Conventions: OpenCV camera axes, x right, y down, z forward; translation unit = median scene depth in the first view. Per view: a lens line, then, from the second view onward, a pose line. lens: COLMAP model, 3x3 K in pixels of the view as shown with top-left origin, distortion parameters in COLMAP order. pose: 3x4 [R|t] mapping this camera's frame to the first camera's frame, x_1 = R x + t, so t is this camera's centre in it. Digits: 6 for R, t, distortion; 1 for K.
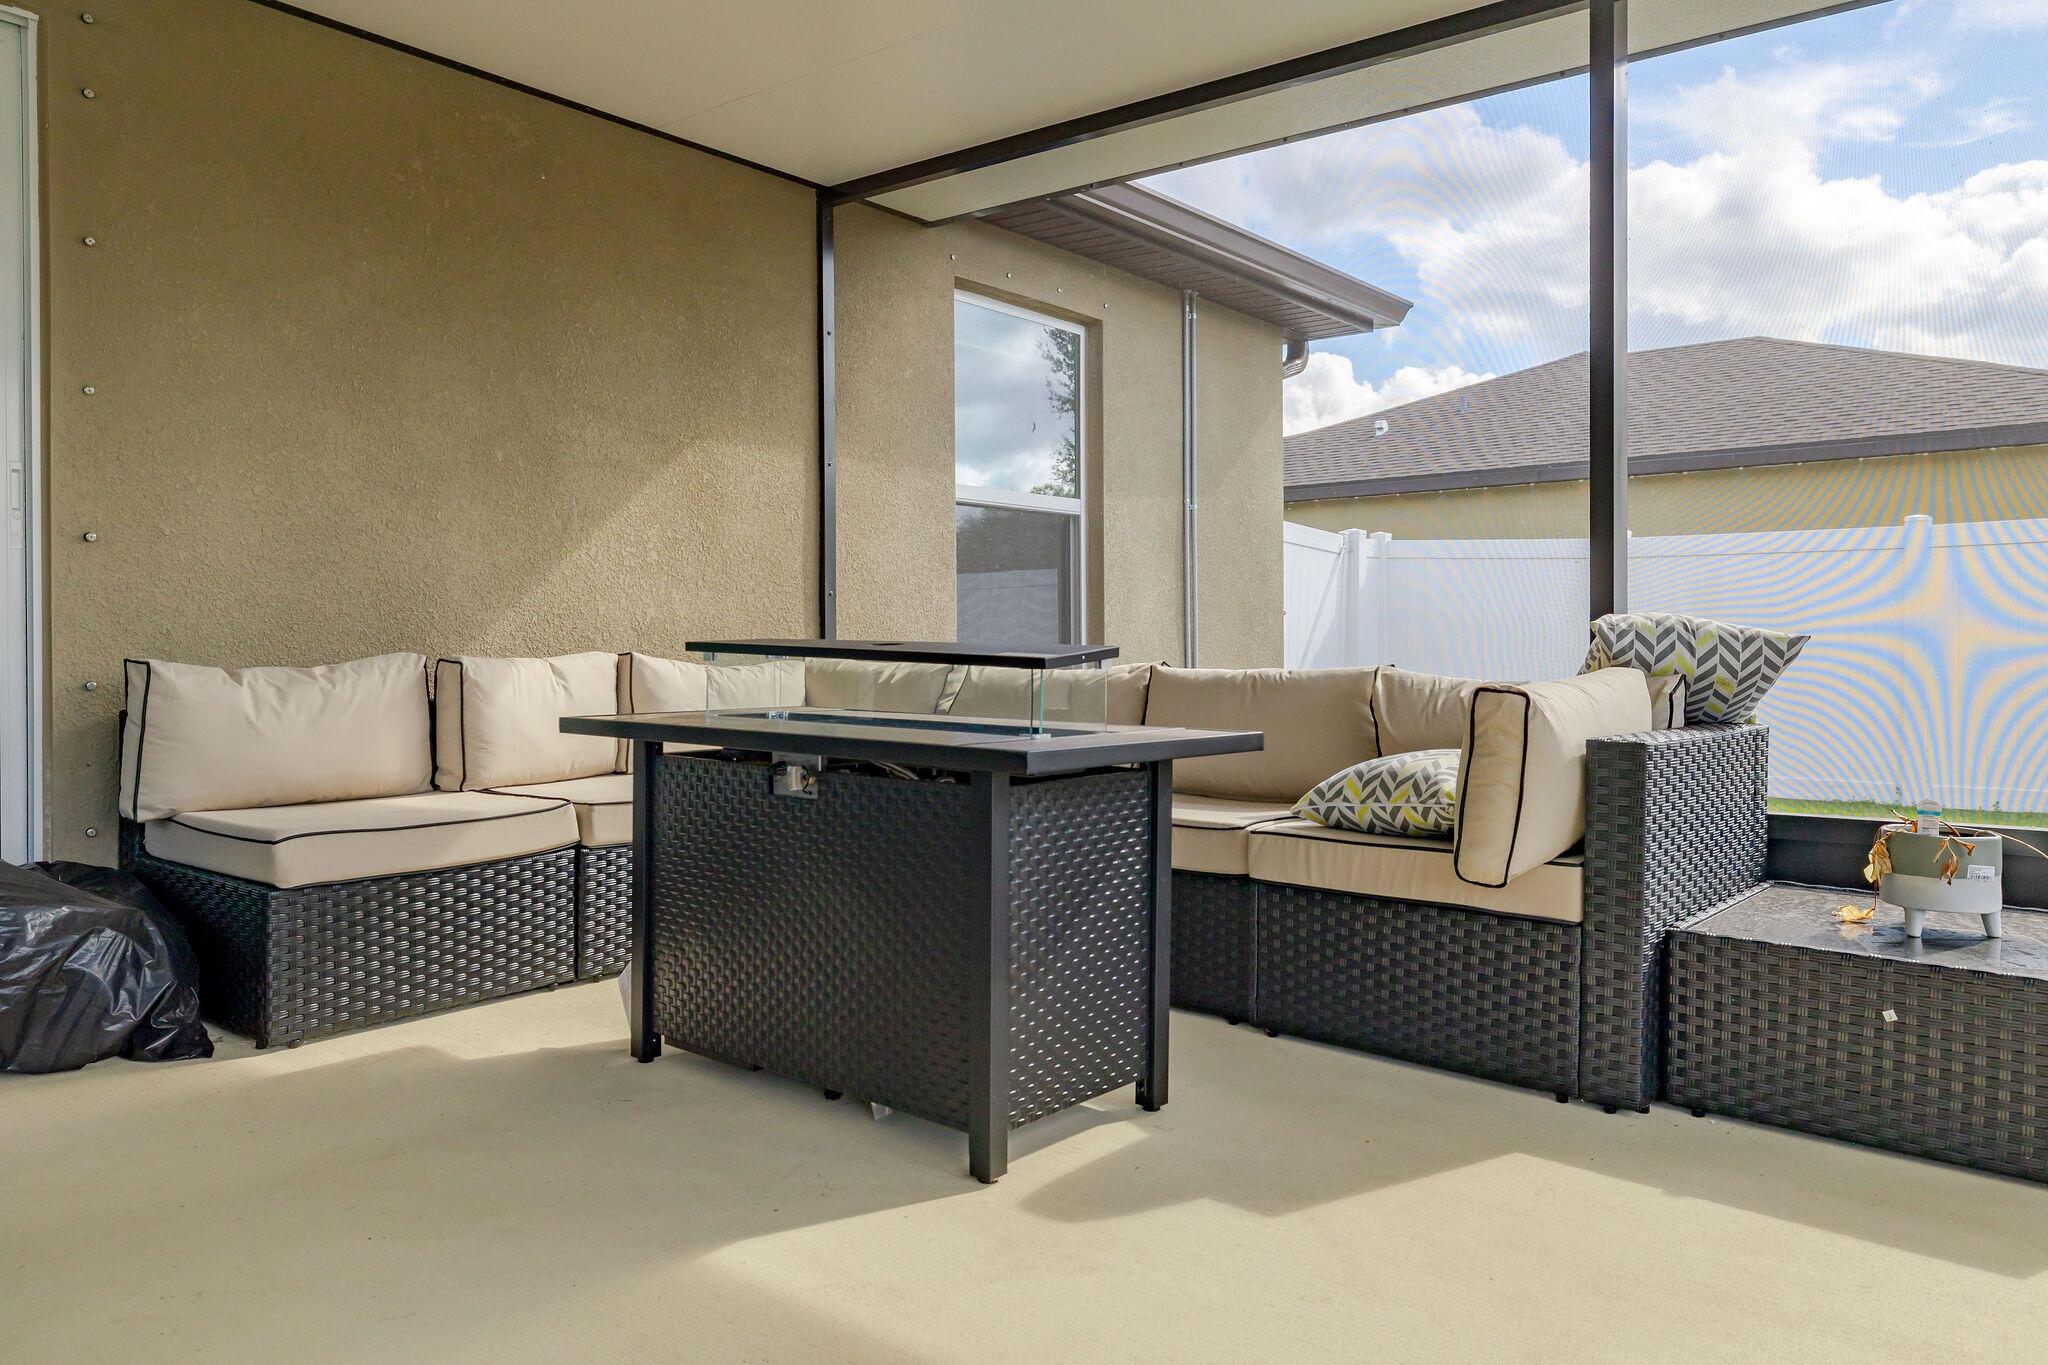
lens RADIAL K [[1408.5, 0, 1021.7], [0, 1408.5, 668.0], [0, 0, 1]] dist [-0.000371, -0.001886]
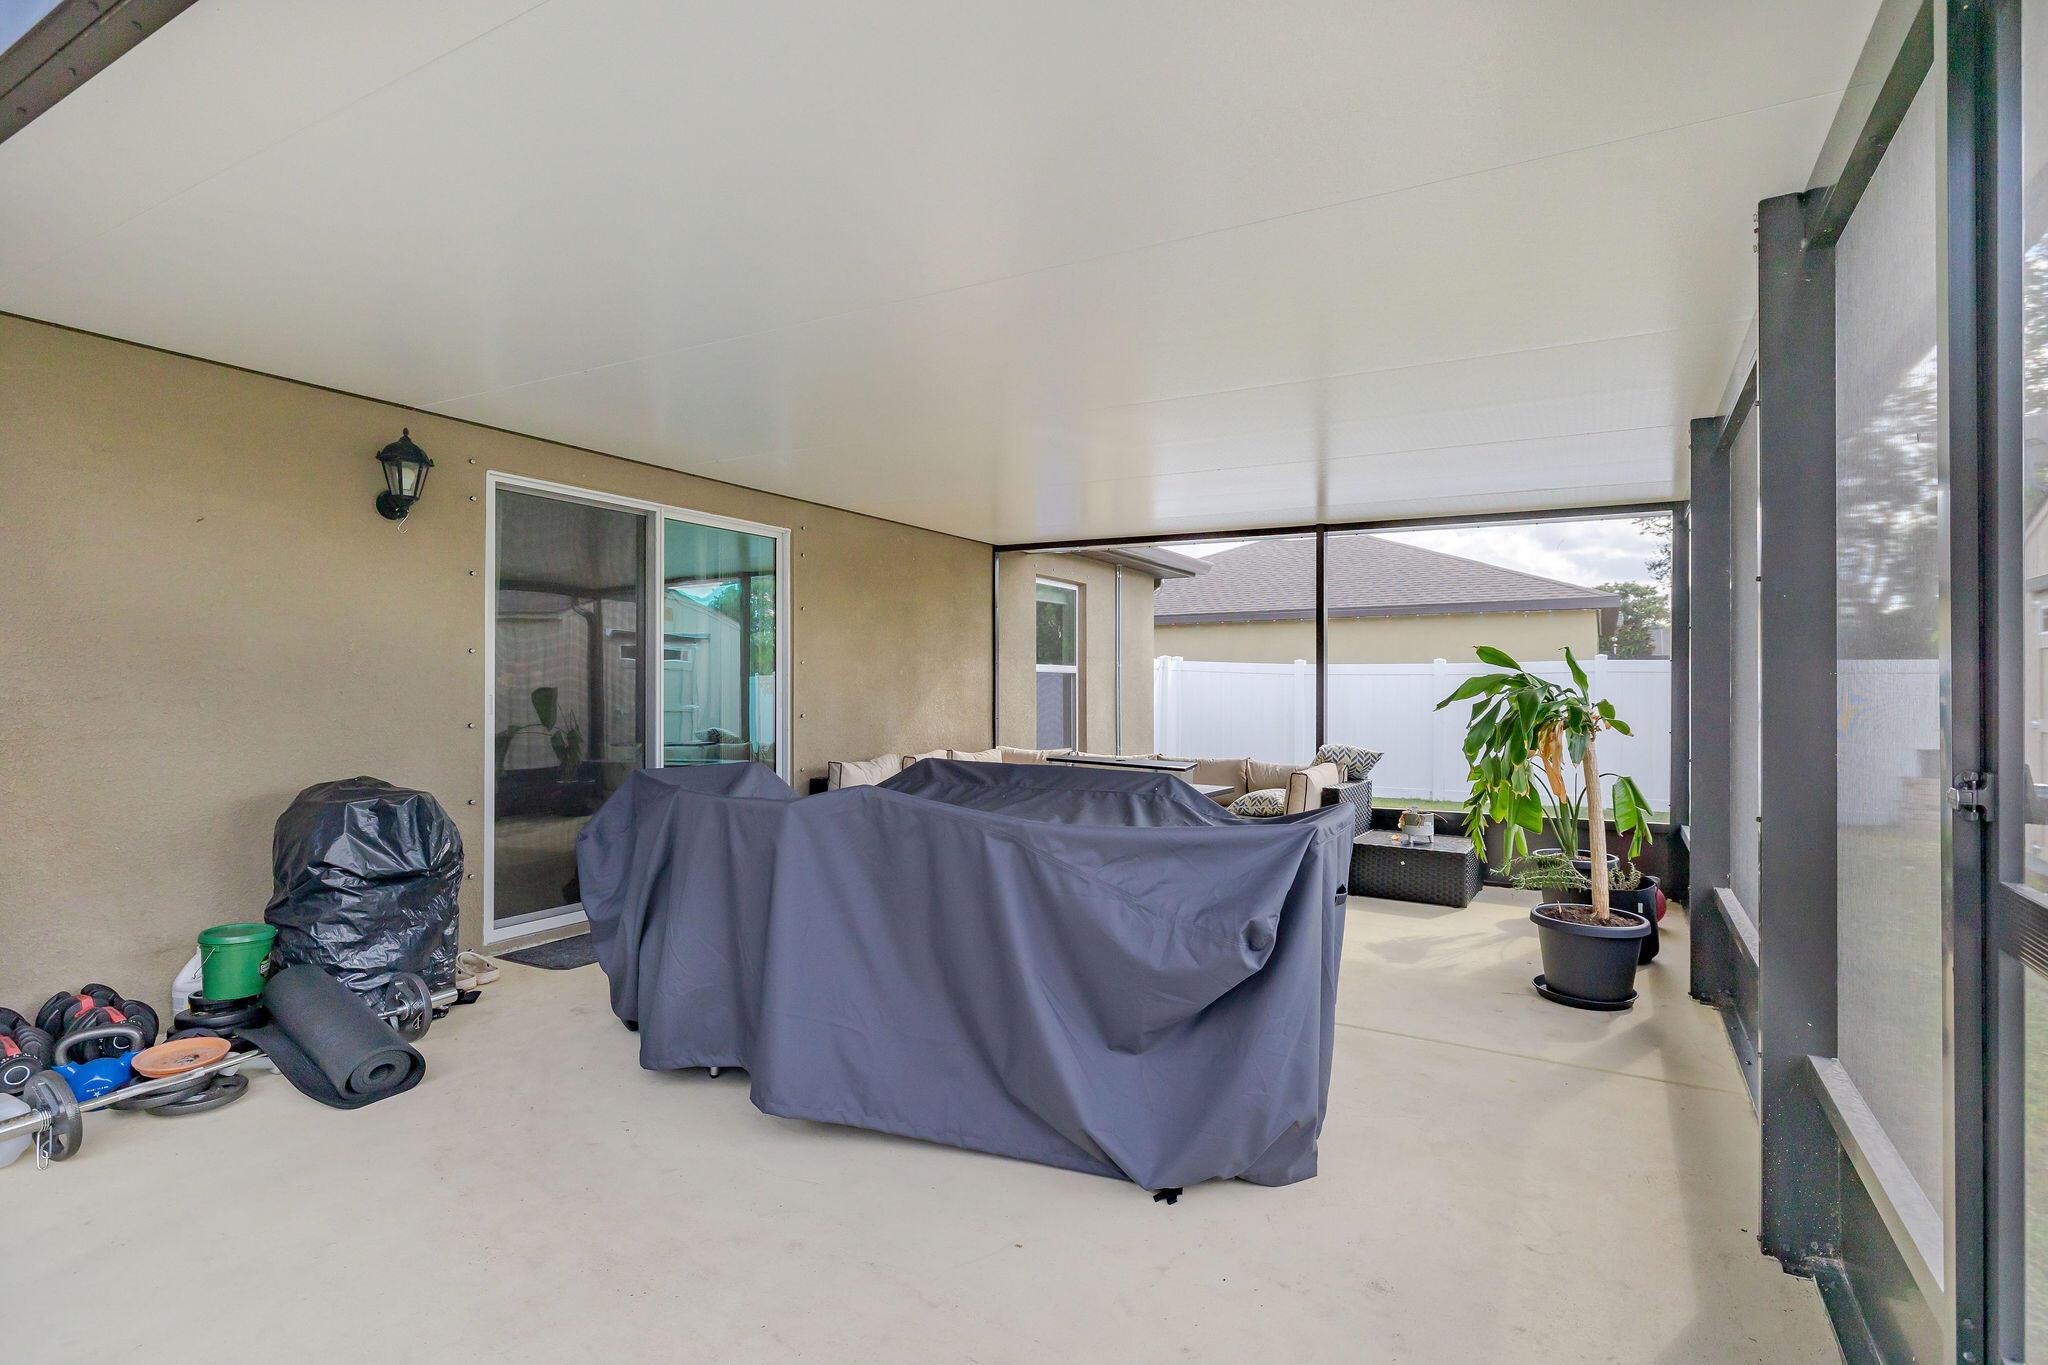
lens RADIAL K [[1016.1, 0, 1017.1], [0, 1016.1, 694.6], [0, 0, 1]] dist [0.006006, 0.000588]
pose [[0.988530, 0.002699, 0.151002, -0.615760], [-0.001443, 0.999963, -0.008422, -0.133437], [-0.151019, 0.008107, 0.988498, -1.162766]]
